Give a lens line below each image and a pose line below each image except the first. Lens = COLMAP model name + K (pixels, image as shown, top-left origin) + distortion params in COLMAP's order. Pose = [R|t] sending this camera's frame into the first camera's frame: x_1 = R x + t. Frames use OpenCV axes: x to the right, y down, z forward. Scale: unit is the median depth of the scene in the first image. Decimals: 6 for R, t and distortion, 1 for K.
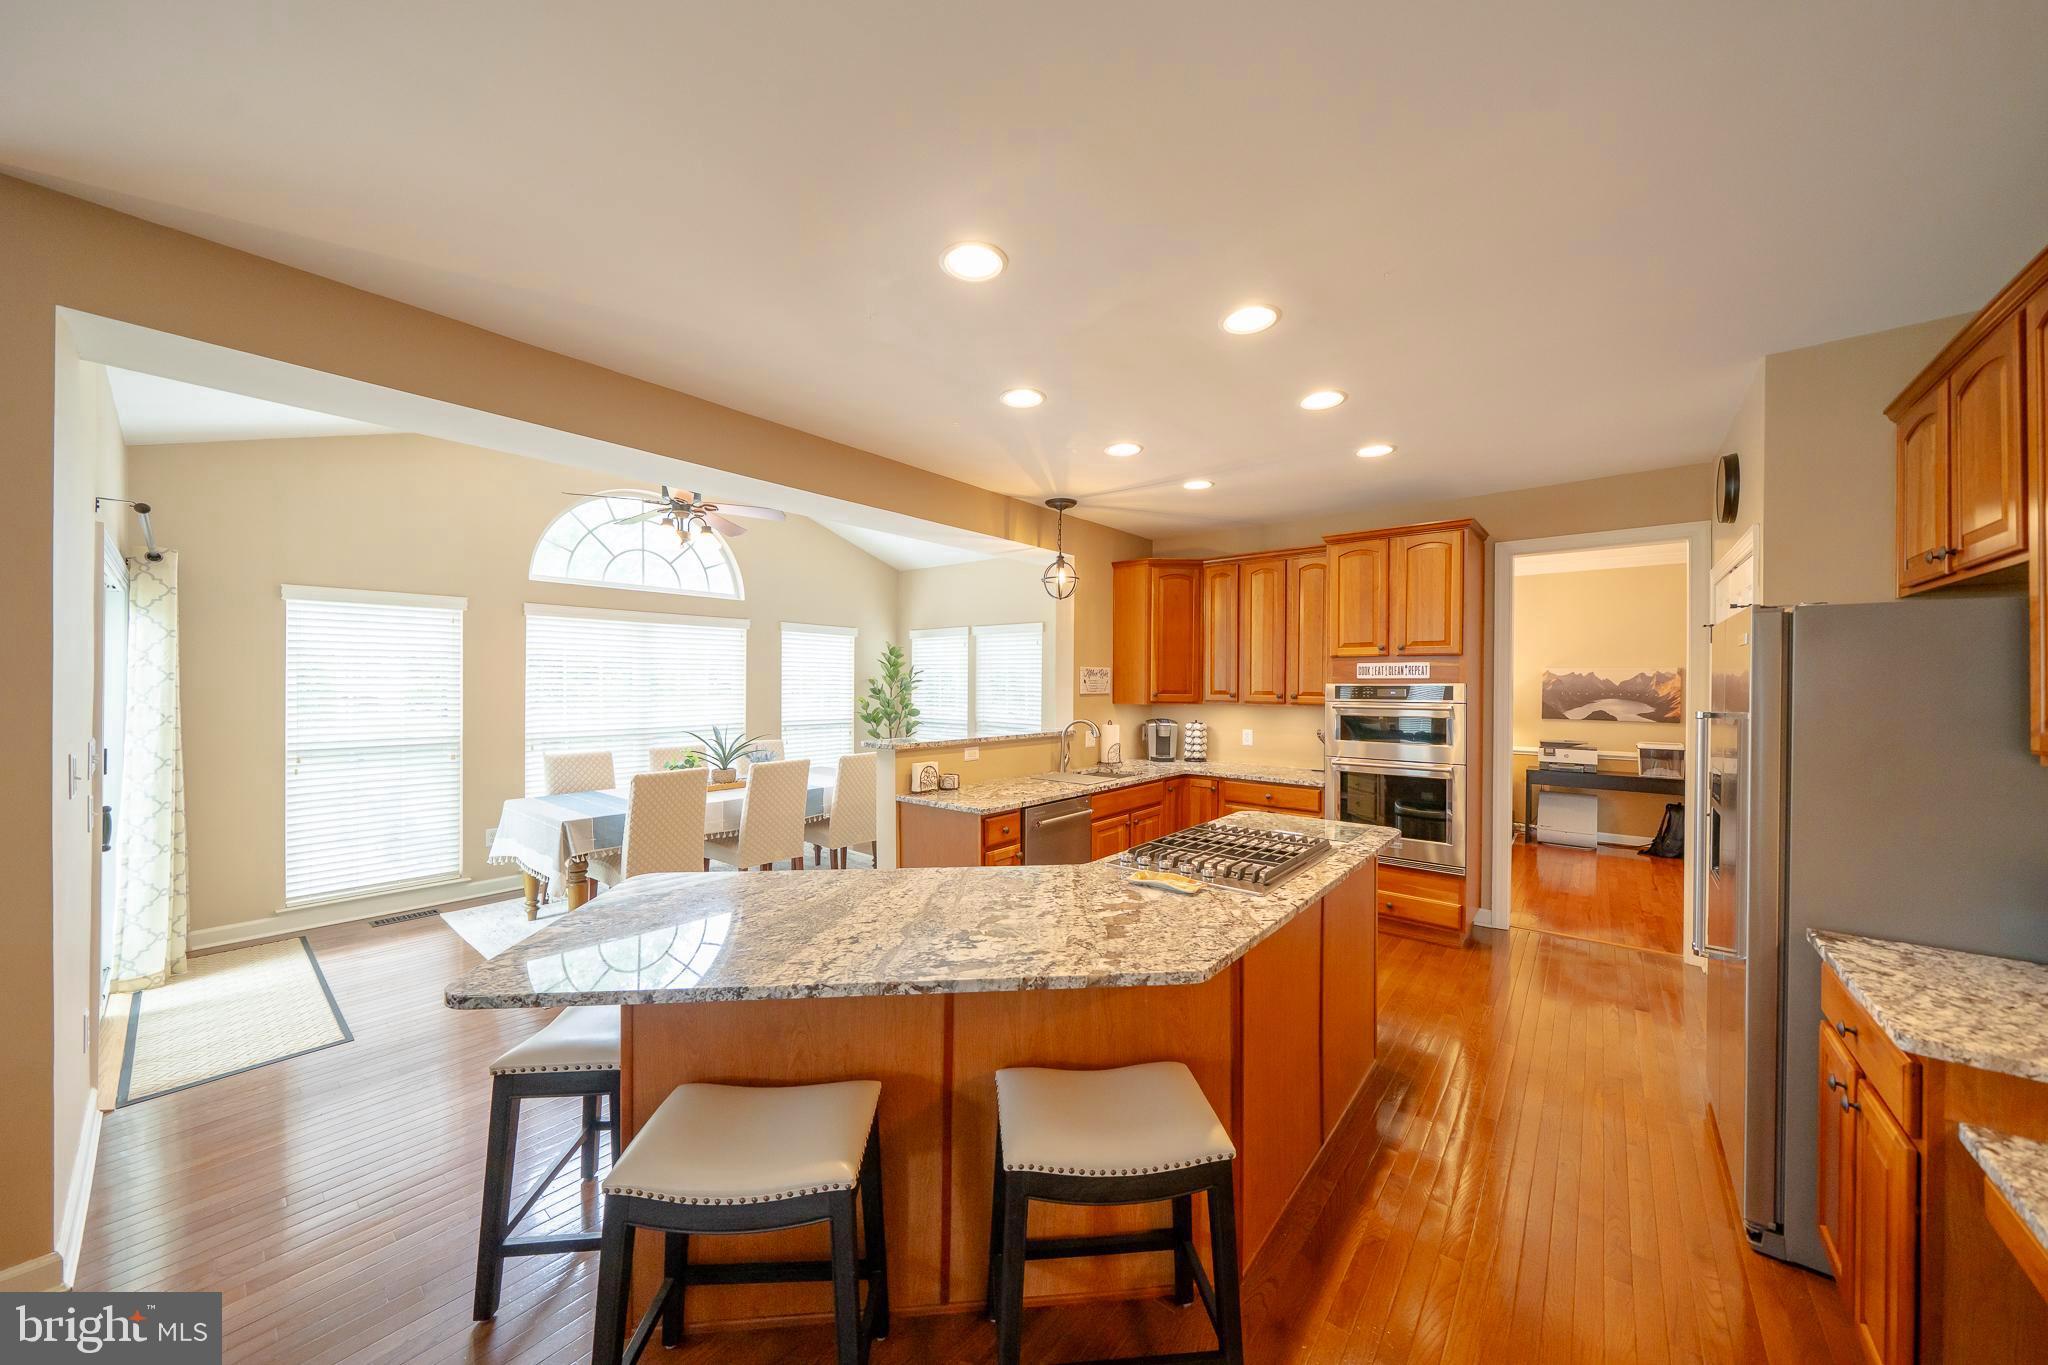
lens RADIAL K [[702.2, 0, 1007.1], [0, 702.2, 680.0], [0, 0, 1]] dist [-0.006196, 0.000692]
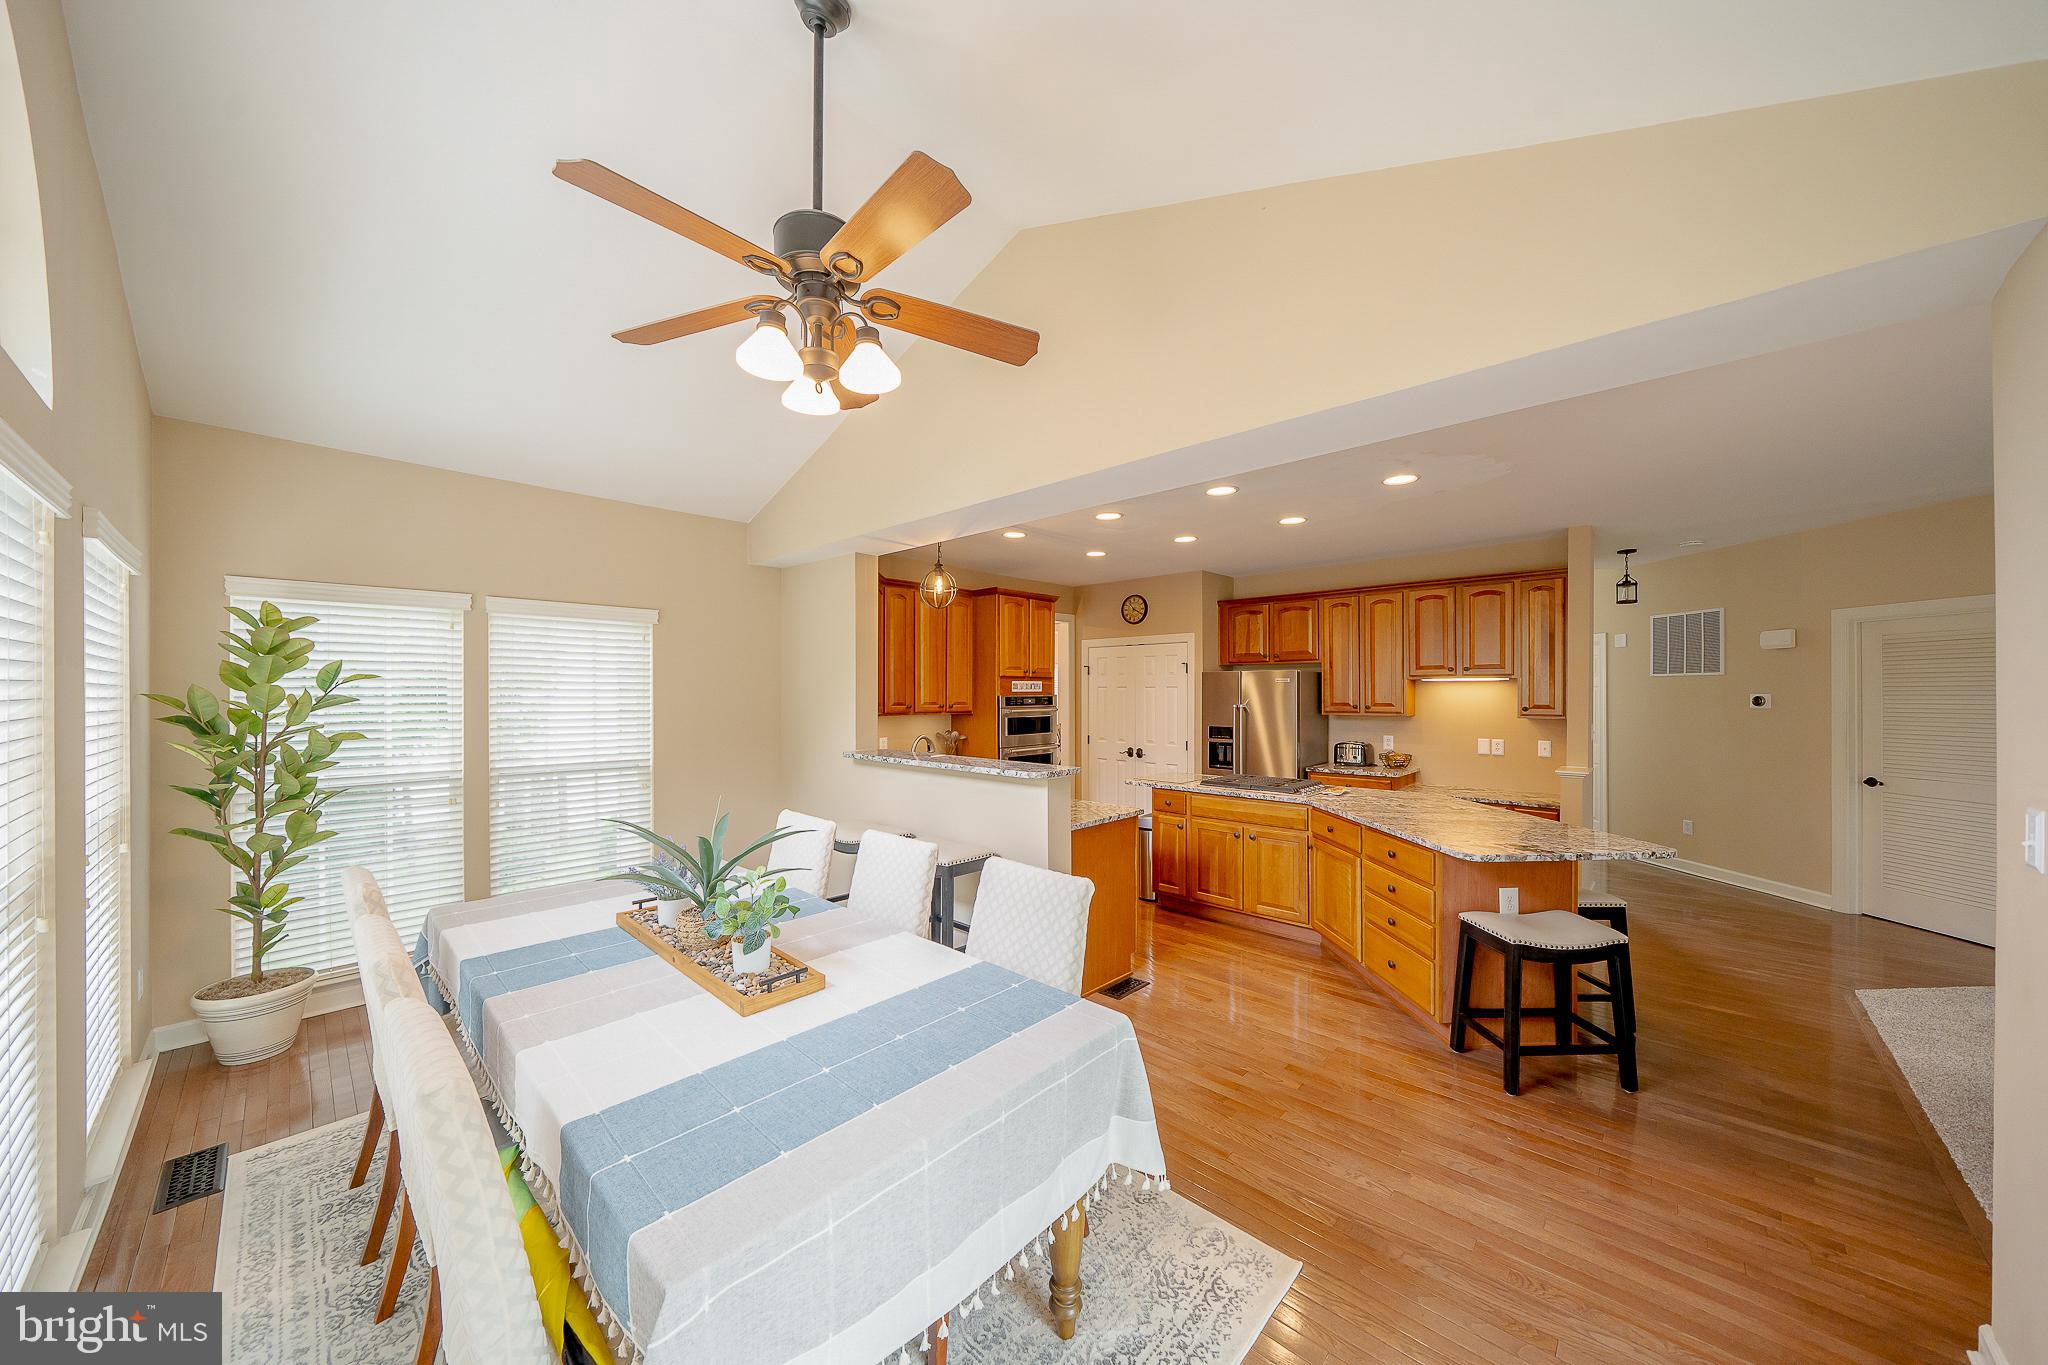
lens RADIAL K [[702.2, 0, 1028.6], [0, 702.2, 694.2], [0, 0, 1]] dist [-0.006196, 0.000692]
pose [[0.036458, -0.008196, 0.999302, -0.944122], [-0.000242, 0.999966, 0.008211, -0.008734], [-0.999335, -0.000541, 0.036455, 0.925924]]
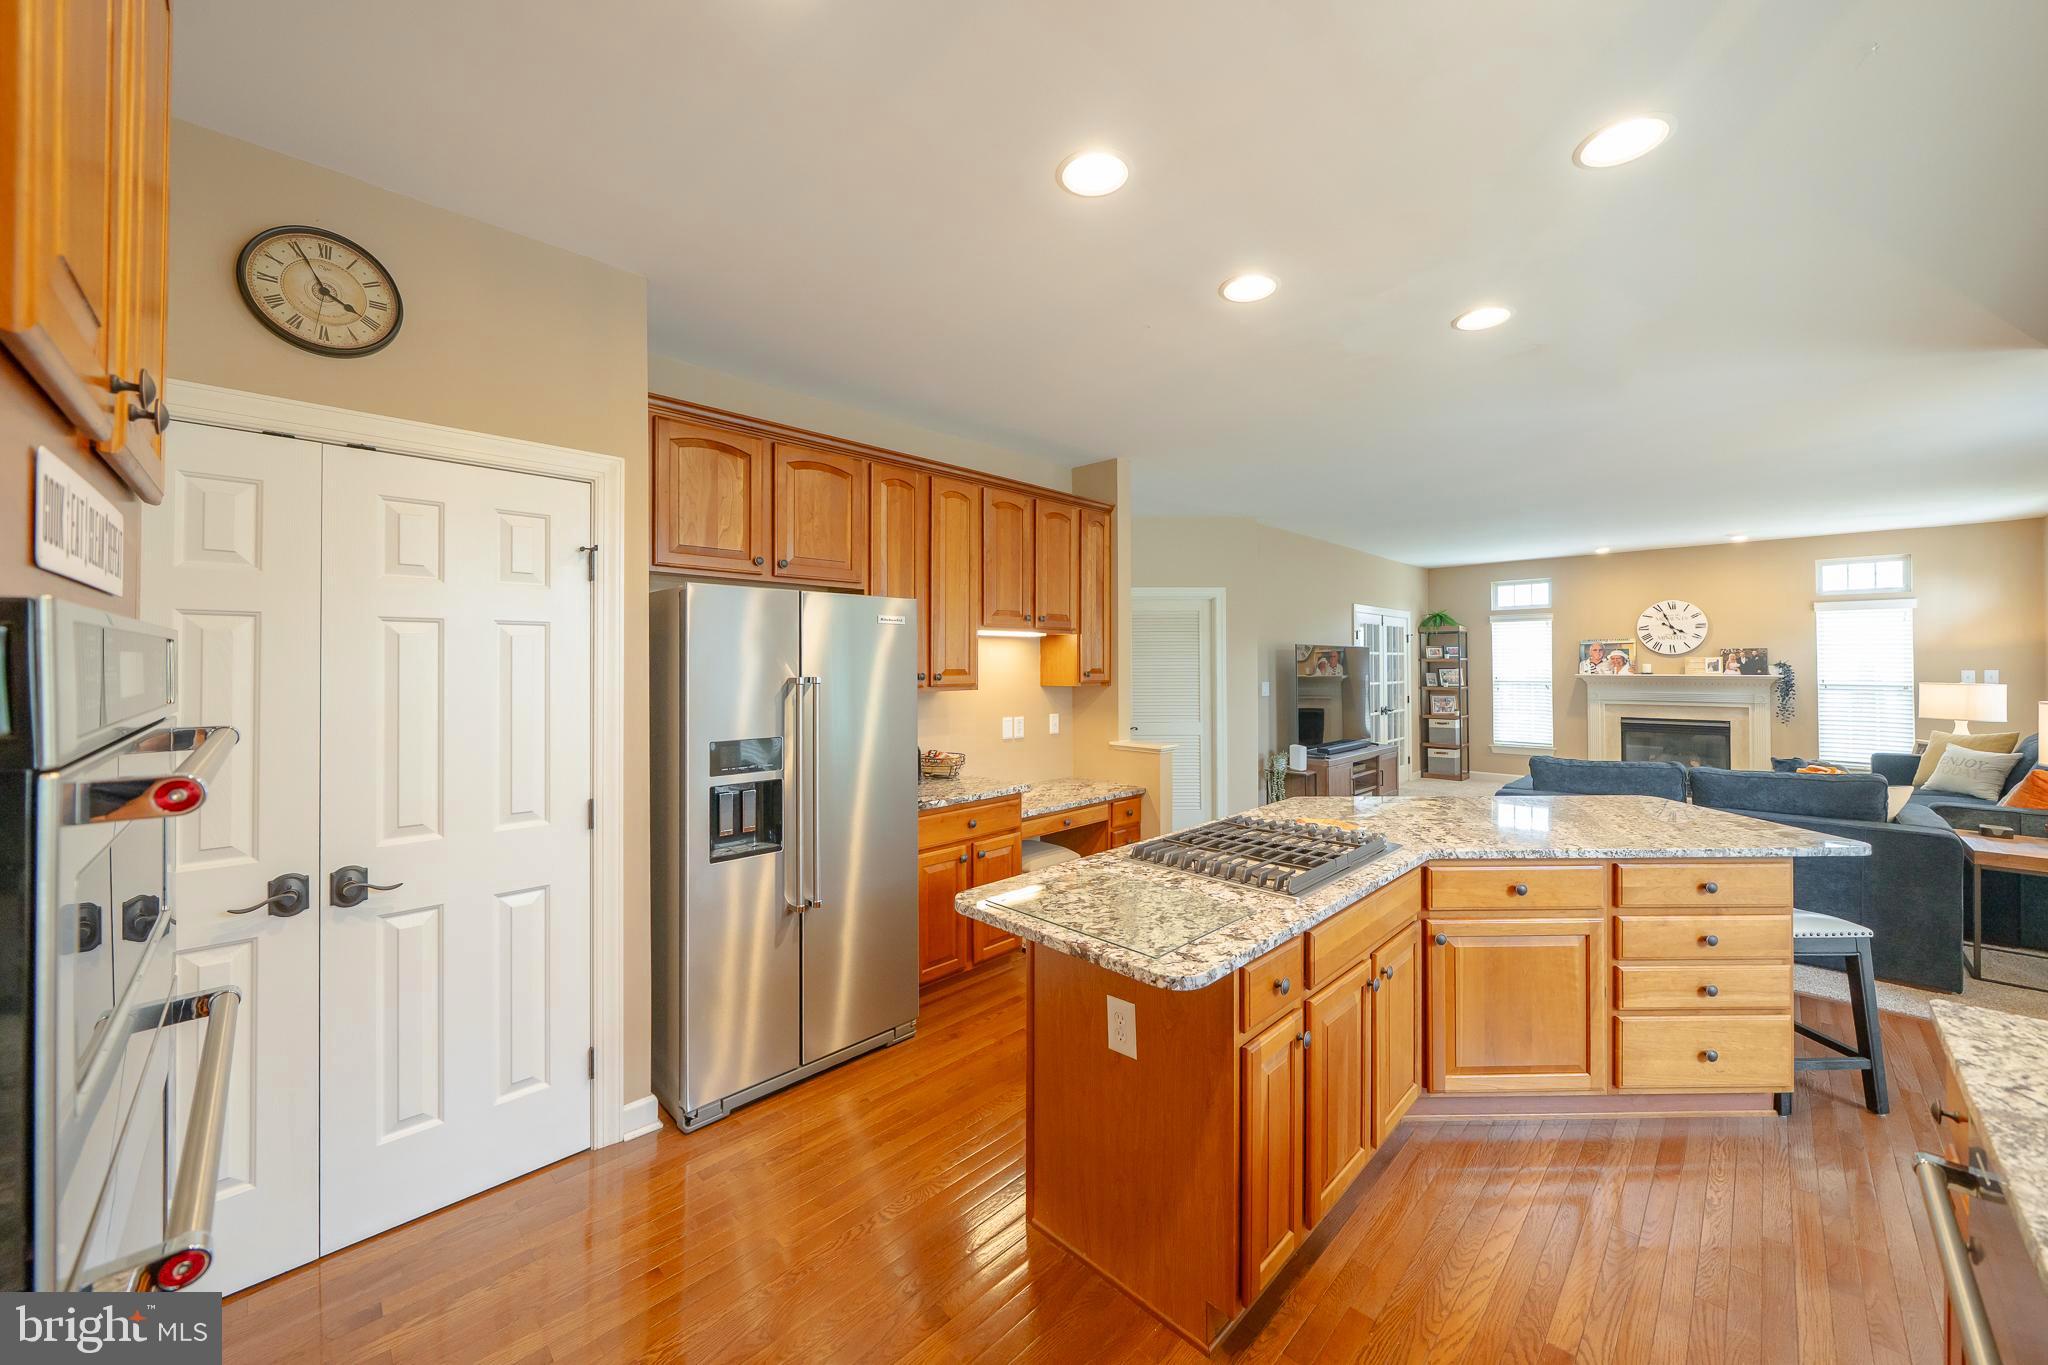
lens RADIAL K [[750.3, 0, 1032.6], [0, 750.3, 657.7], [0, 0, 1]] dist [-0.007640, 0.000055]
pose [[-0.997685, -0.003016, 0.067945, 0.316278], [-0.003709, 0.999942, -0.010075, 0.015043], [-0.067911, -0.010304, -0.997638, 1.132037]]
